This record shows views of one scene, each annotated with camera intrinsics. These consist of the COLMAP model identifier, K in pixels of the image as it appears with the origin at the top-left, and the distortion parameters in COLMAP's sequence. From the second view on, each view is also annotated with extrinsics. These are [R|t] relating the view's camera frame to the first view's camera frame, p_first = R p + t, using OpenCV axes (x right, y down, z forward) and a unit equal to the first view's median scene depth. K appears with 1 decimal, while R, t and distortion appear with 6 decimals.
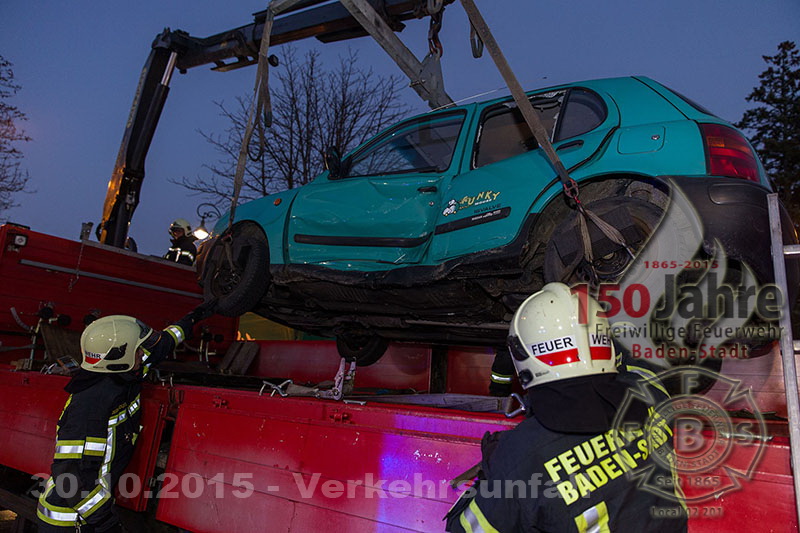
lens RADIAL K [[547.3, 0, 403.8], [0, 547.3, 267.2], [0, 0, 1]] dist [-0.033838, 0.045417]
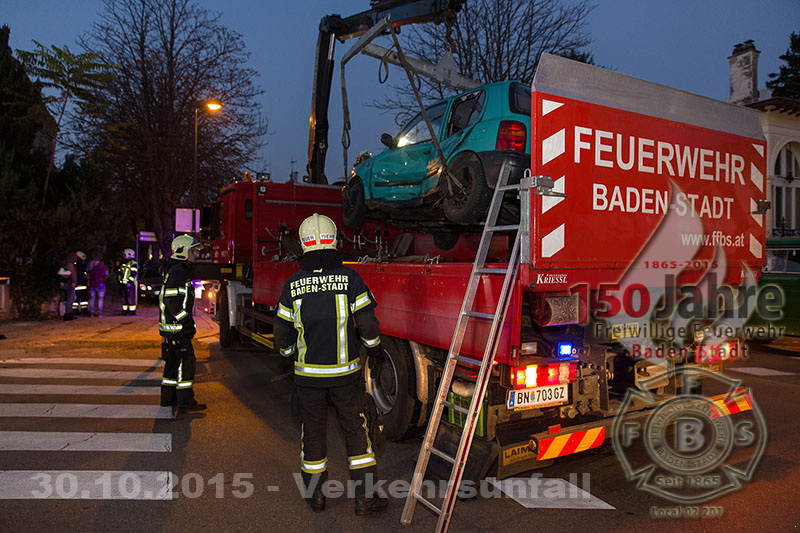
lens RADIAL K [[540.4, 0, 400.3], [0, 540.4, 257.1], [0, 0, 1]] dist [-0.048053, 0.039849]
pose [[0.912785, -0.075306, -0.401437, 0.243638], [0.153049, 0.974308, 0.165229, -0.039950], [0.378681, -0.212258, 0.900859, -0.289438]]
